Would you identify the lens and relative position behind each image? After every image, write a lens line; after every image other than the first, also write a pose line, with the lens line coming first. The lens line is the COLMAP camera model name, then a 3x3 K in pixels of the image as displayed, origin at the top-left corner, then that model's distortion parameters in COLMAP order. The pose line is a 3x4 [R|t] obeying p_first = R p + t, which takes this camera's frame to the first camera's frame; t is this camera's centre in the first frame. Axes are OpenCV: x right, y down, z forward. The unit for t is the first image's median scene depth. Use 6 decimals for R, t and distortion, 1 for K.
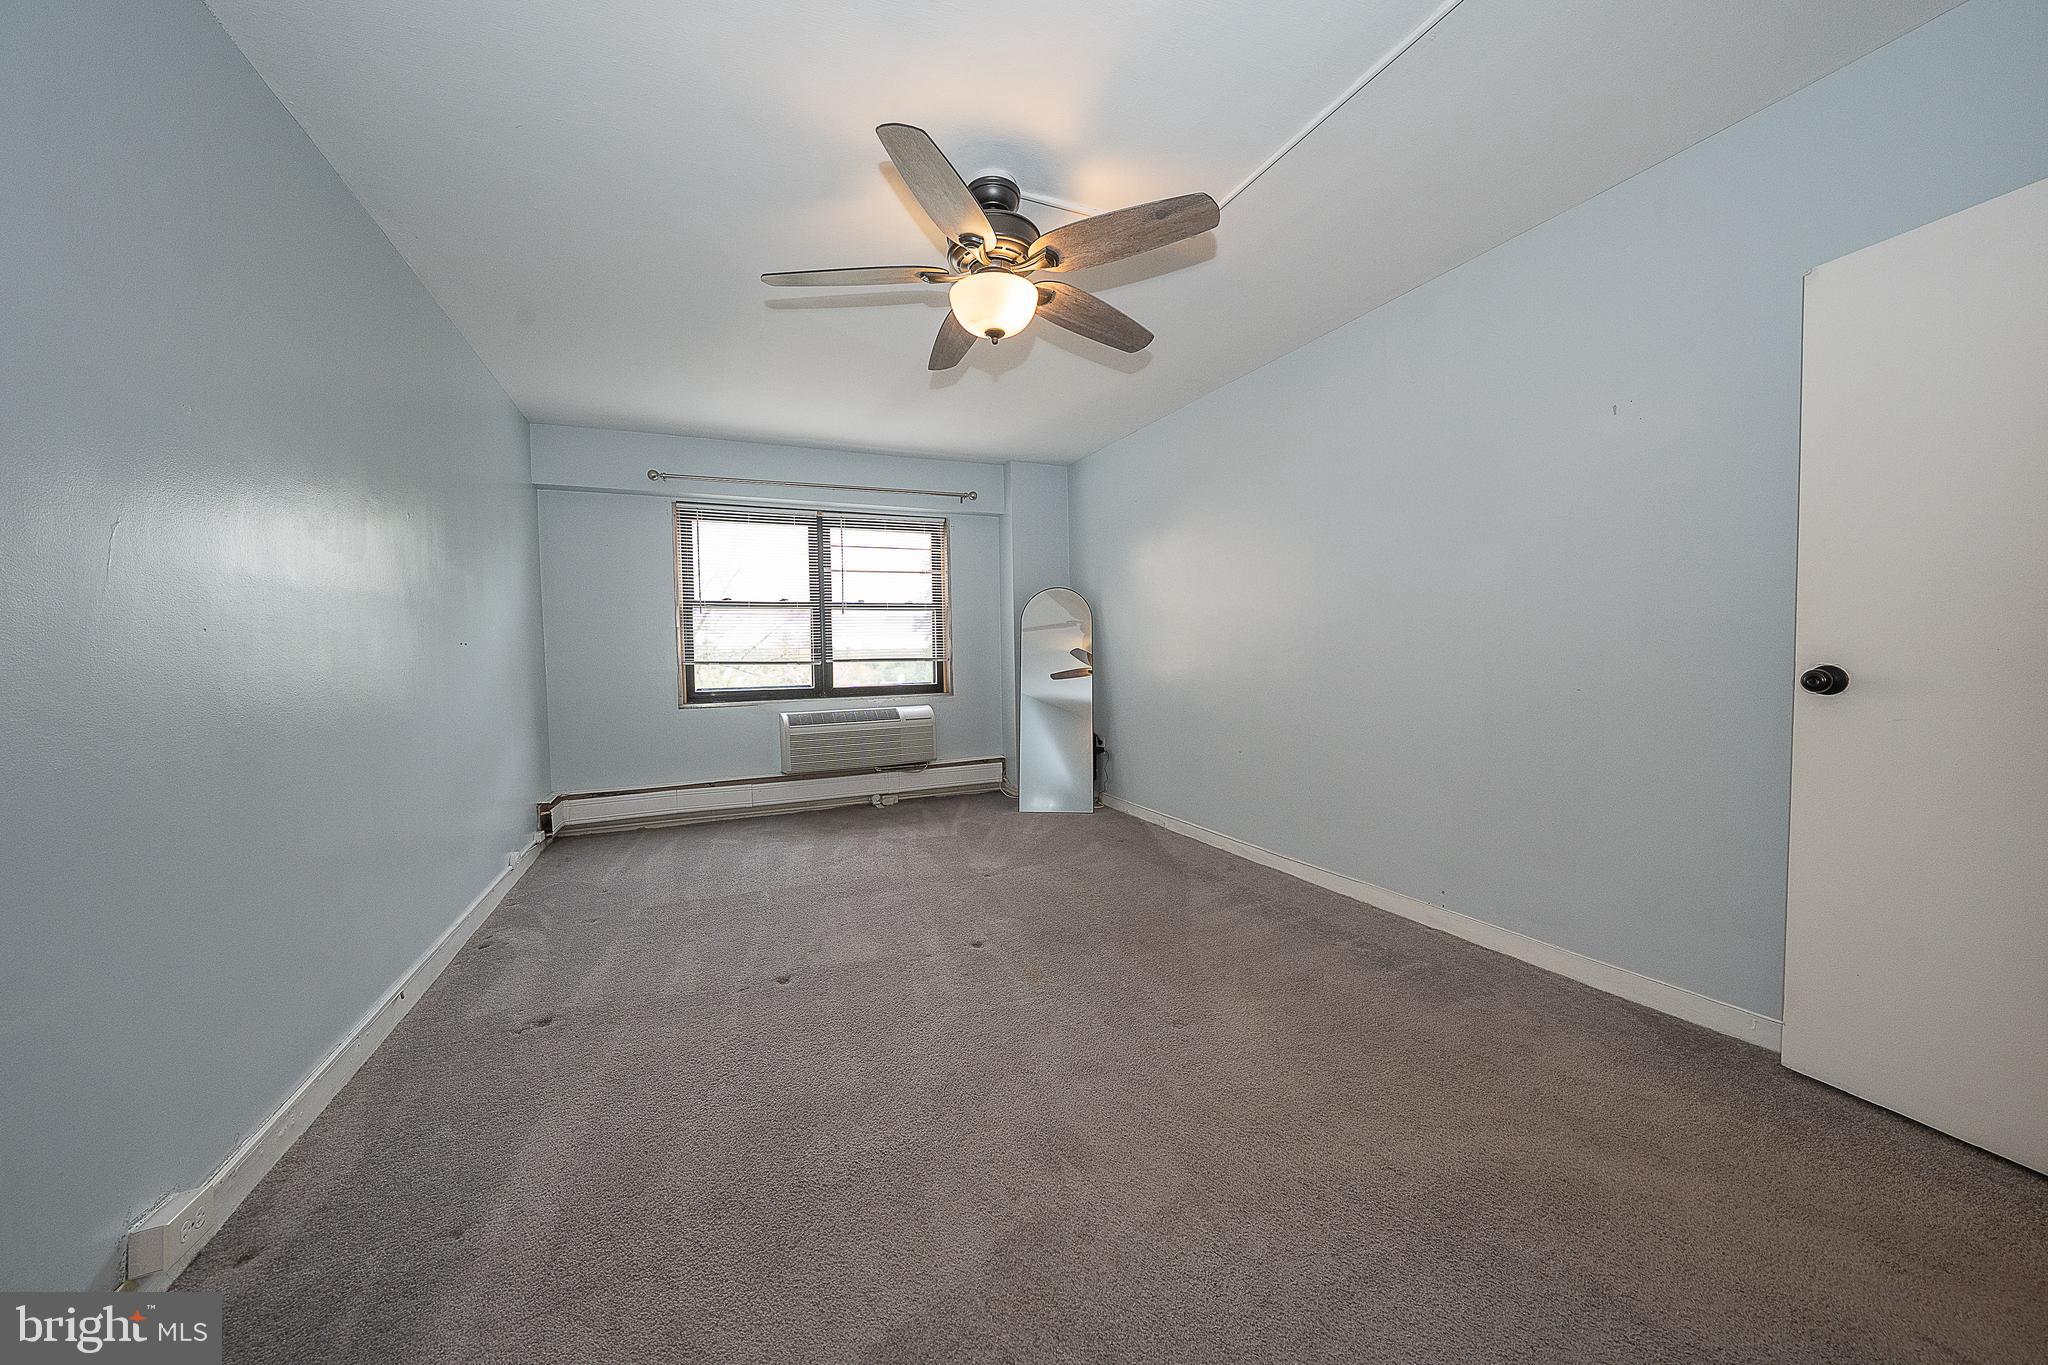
lens RADIAL K [[705.2, 0, 1020.9], [0, 705.2, 680.0], [0, 0, 1]] dist [-0.029662, 0.005589]
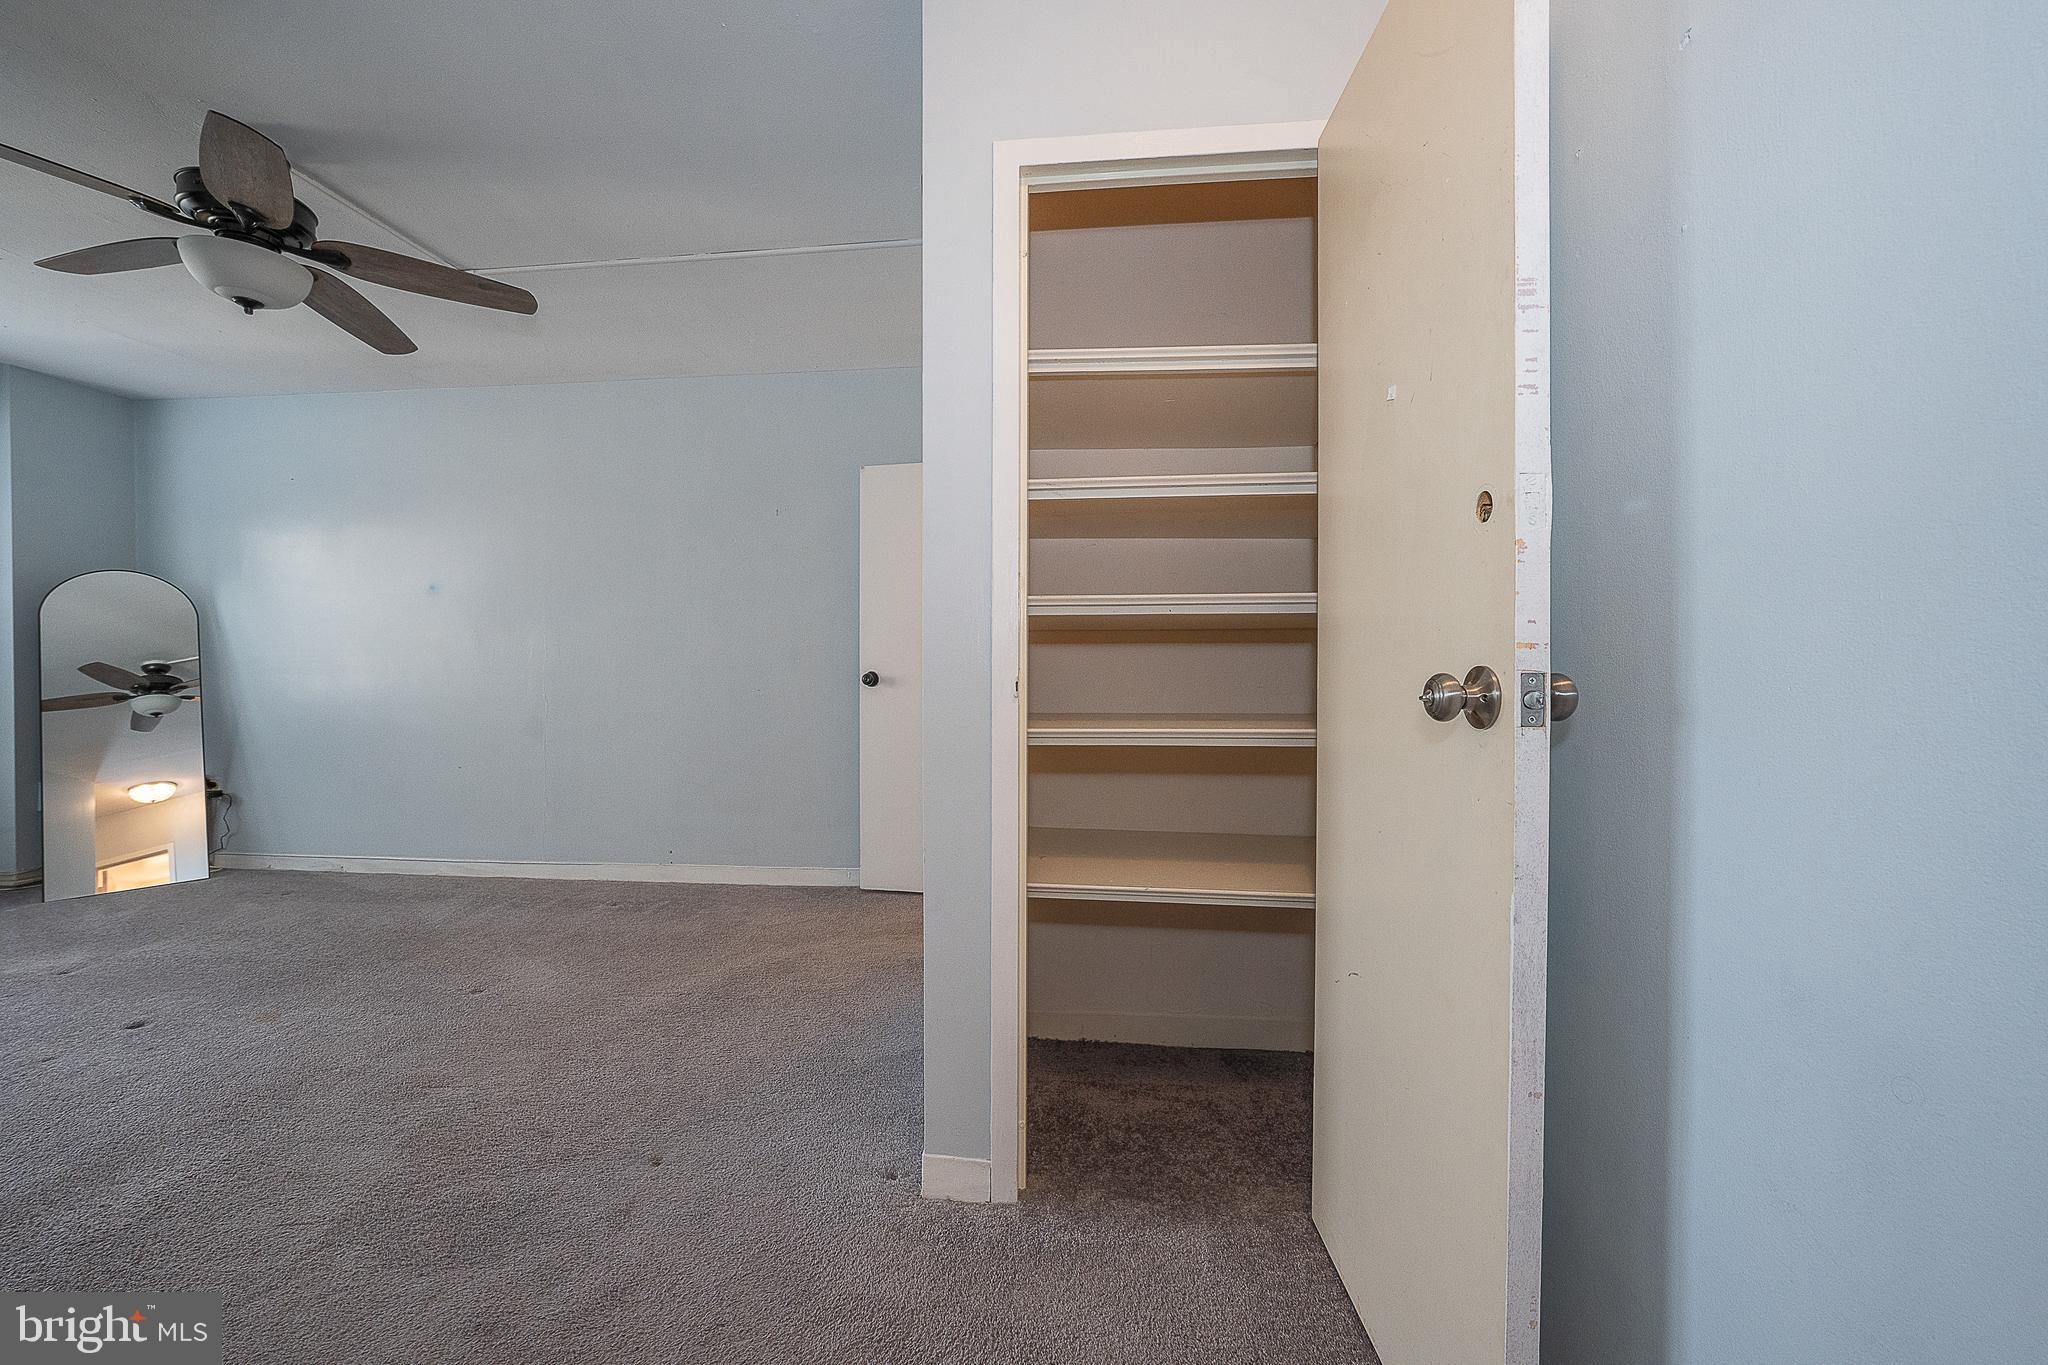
lens RADIAL K [[857.3, 0, 1019.1], [0, 857.3, 678.3], [0, 0, 1]] dist [-0.000351, 0.000175]
pose [[0.517798, 0.018699, 0.855299, -0.222900], [0.028276, 0.998841, -0.038955, 0.035220], [-0.855036, 0.044355, 0.516669, -0.200769]]
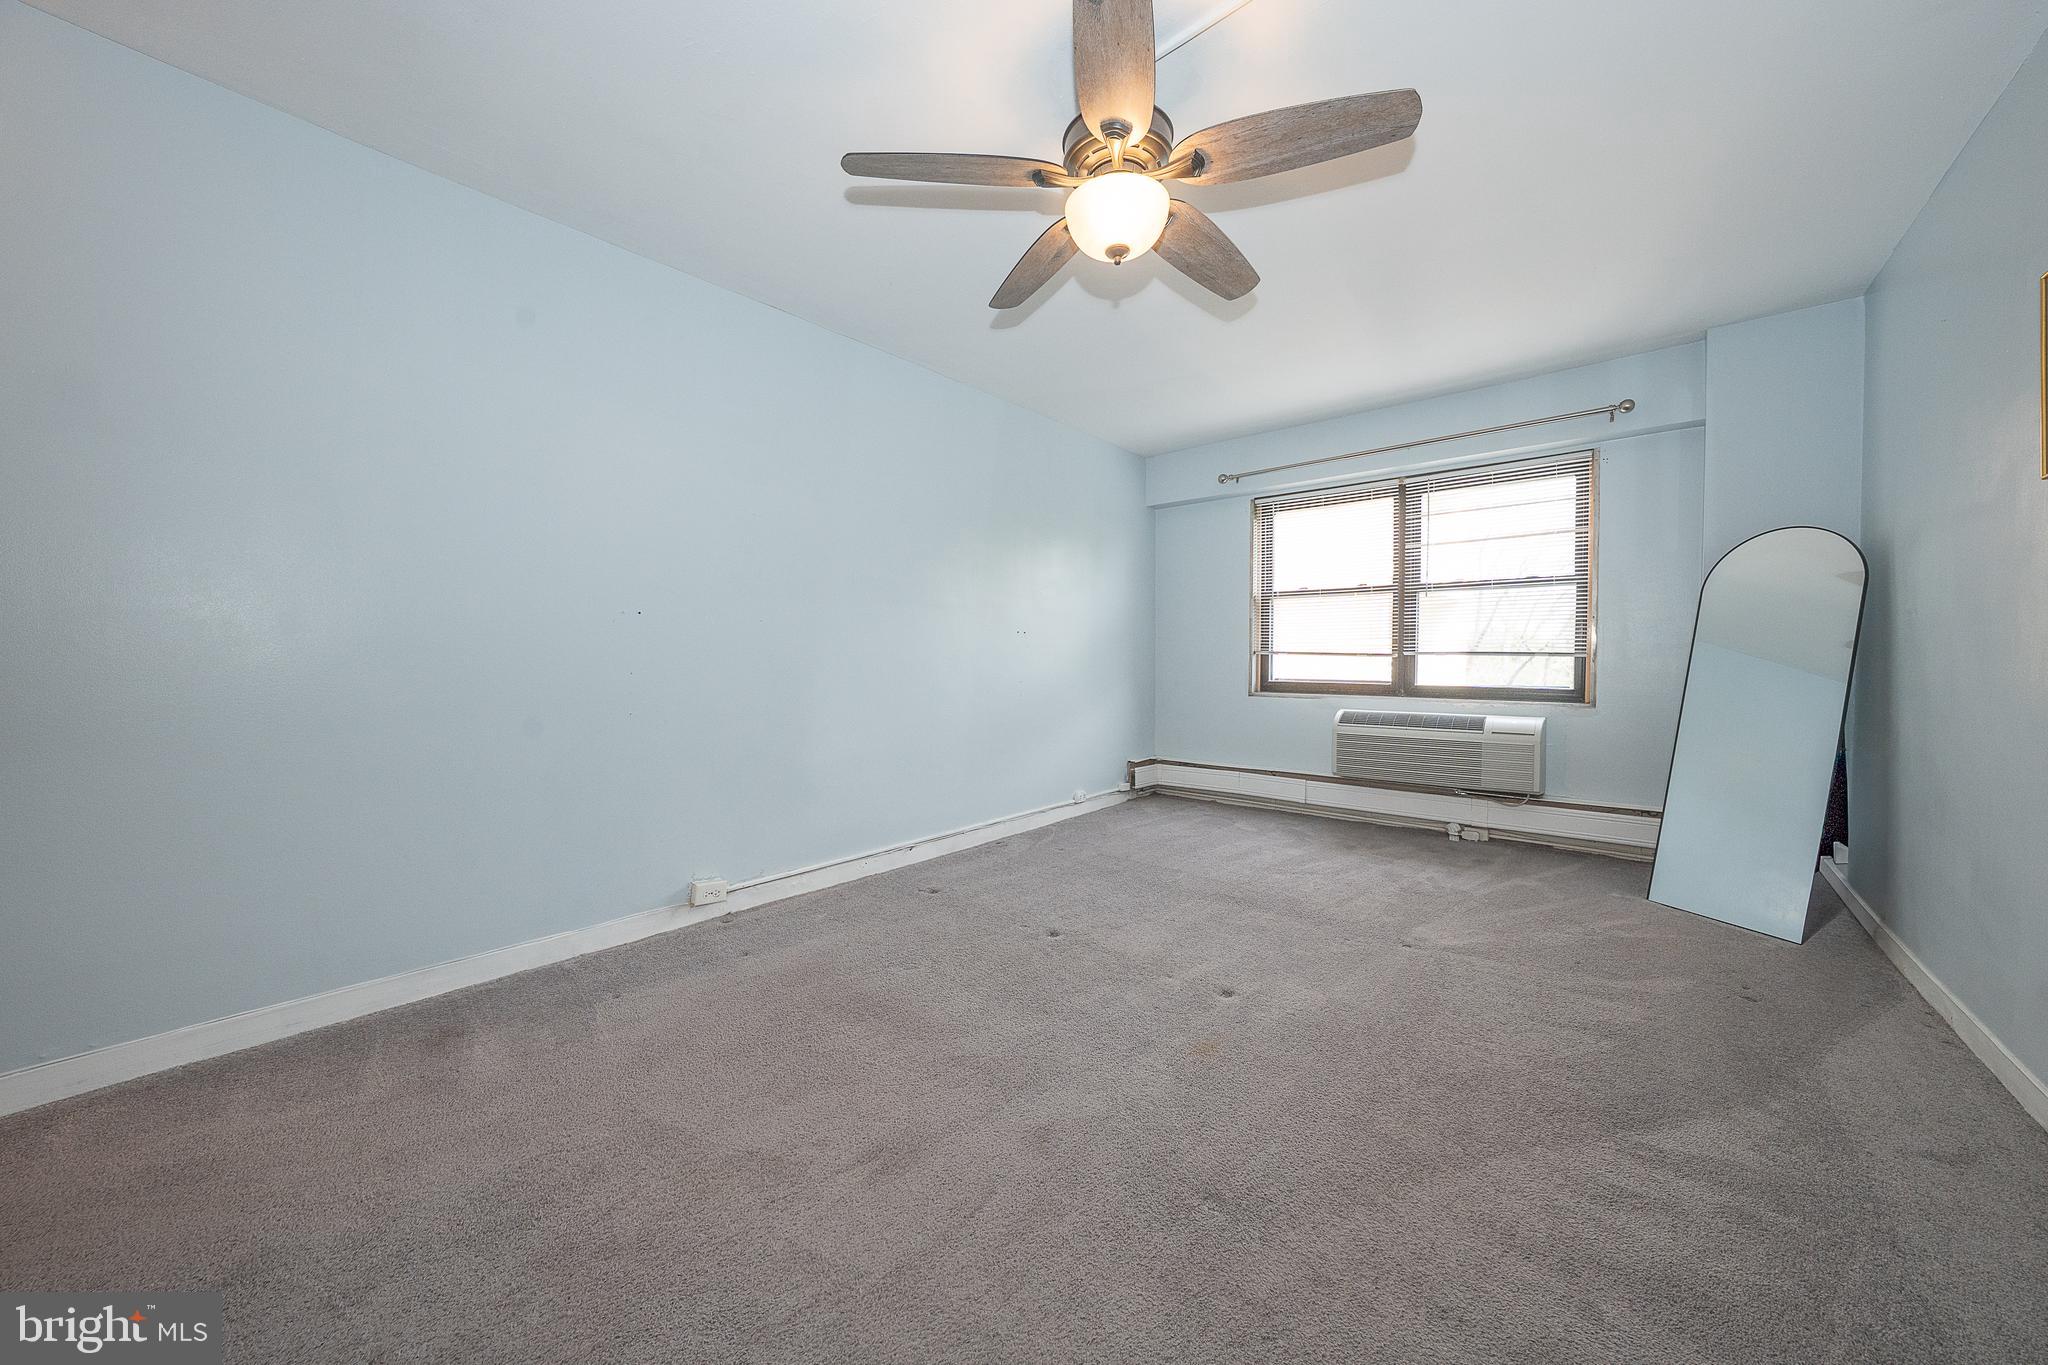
lens RADIAL K [[705.2, 0, 1041.7], [0, 705.2, 680.2], [0, 0, 1]] dist [-0.029662, 0.005589]
pose [[0.423364, 0.045863, -0.904798, 0.323846], [-0.047188, 0.998478, 0.028531, 0.002034], [0.904730, 0.030616, 0.424884, 0.261503]]
